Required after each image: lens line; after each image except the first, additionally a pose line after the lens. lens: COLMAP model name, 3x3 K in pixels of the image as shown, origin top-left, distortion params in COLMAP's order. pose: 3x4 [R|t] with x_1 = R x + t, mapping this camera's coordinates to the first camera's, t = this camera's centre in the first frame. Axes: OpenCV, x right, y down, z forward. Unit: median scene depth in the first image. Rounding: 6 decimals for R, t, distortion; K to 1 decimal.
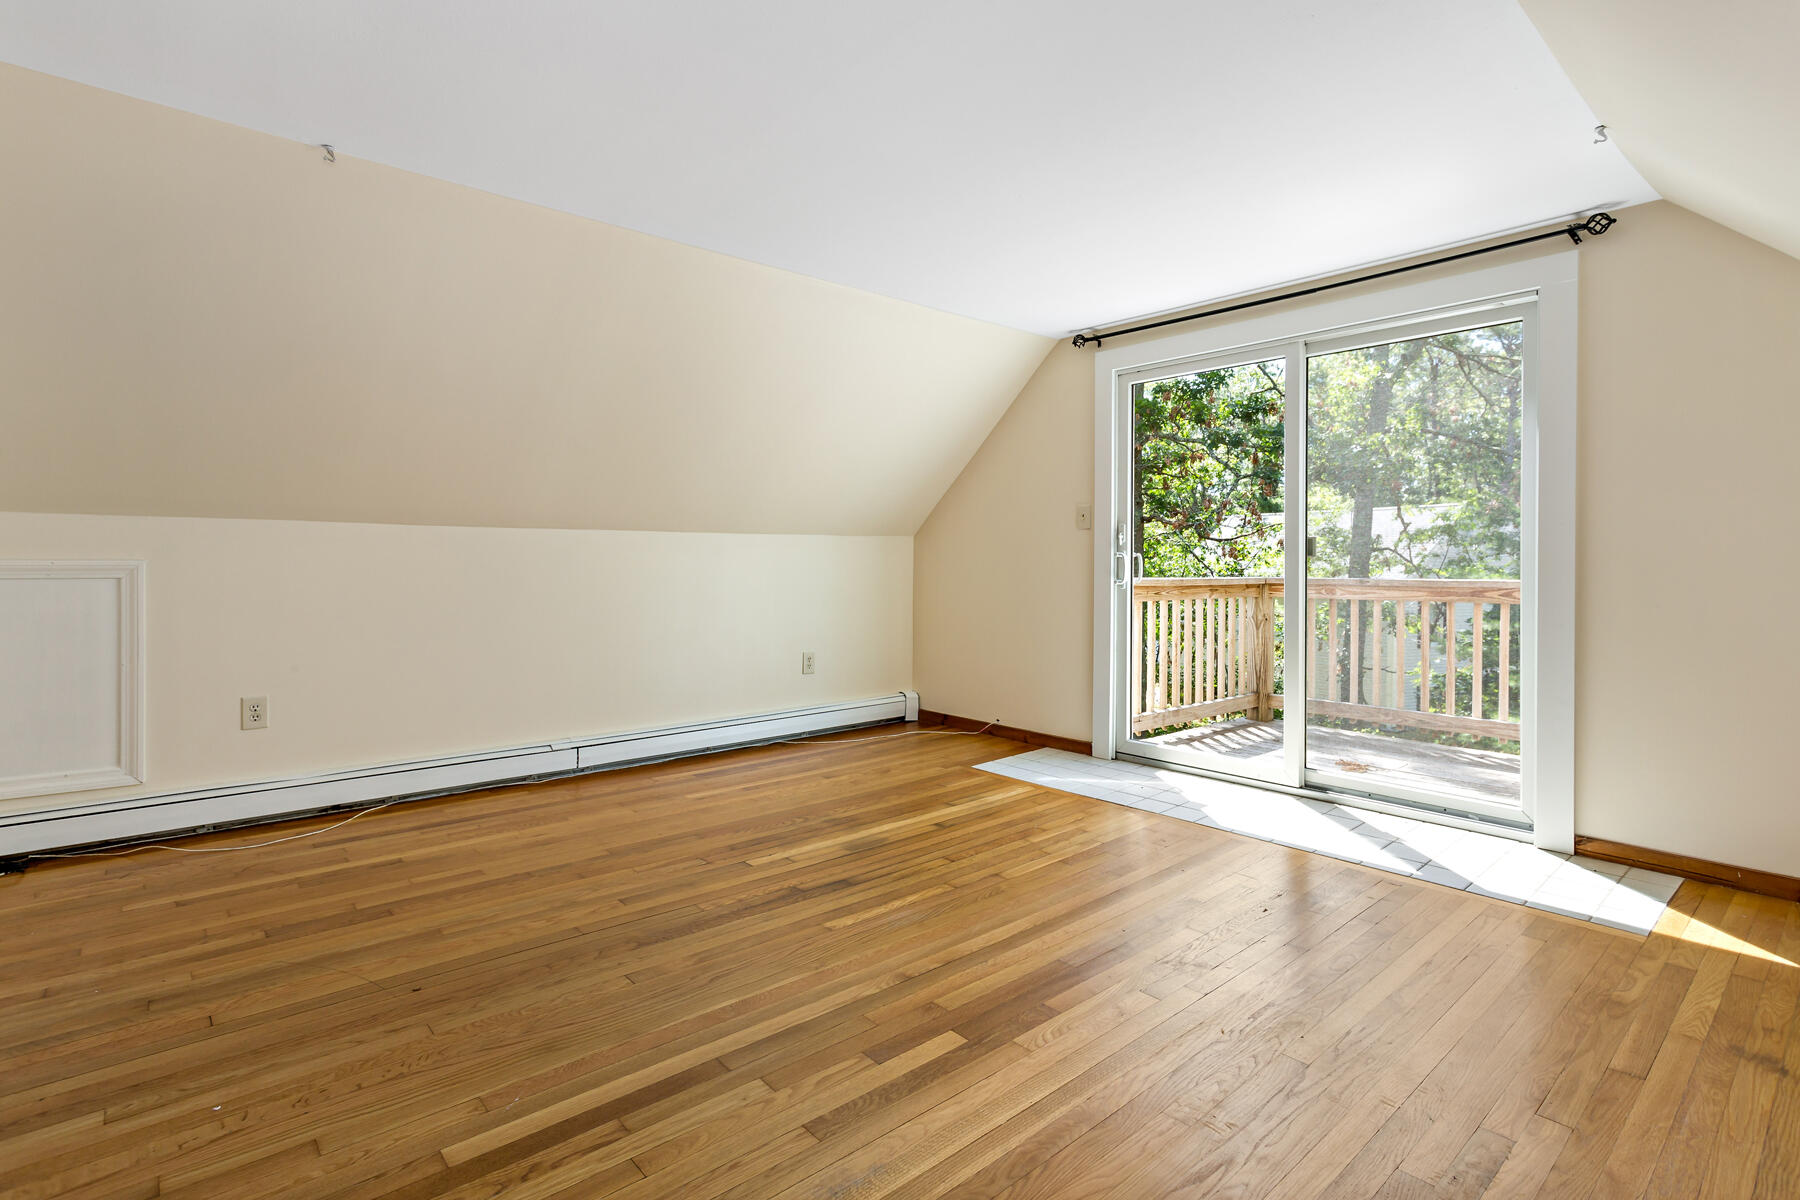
lens RADIAL K [[870.8, 0, 907.0], [0, 870.8, 562.0], [0, 0, 1]] dist [0.002892, 0.000401]
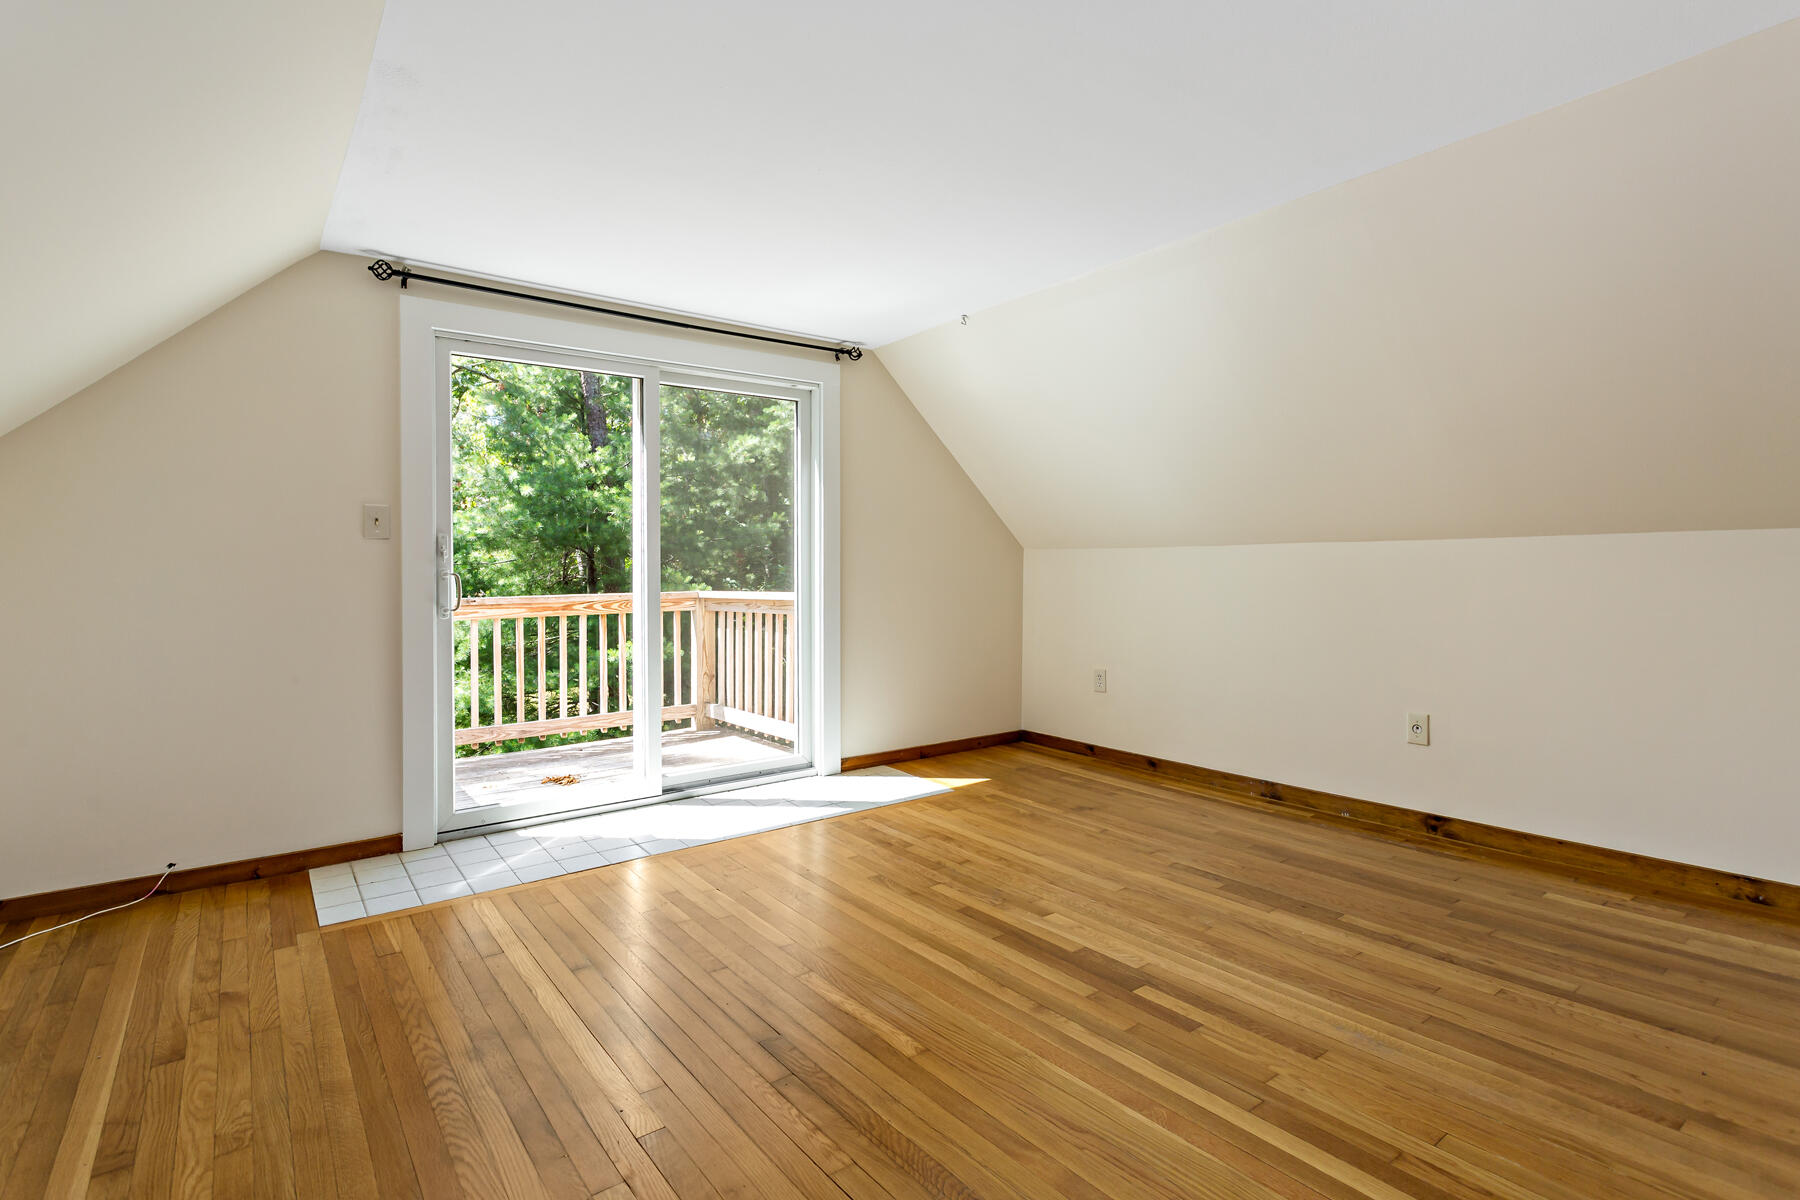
lens RADIAL K [[867.9, 0, 900.0], [0, 867.9, 600.0], [0, 0, 1]] dist [0.001084, 0.000556]
pose [[0.073419, -0.034079, 0.996719, -0.747092], [0.015128, 0.999339, 0.033054, -0.007596], [-0.997186, 0.012652, 0.073886, 0.840399]]
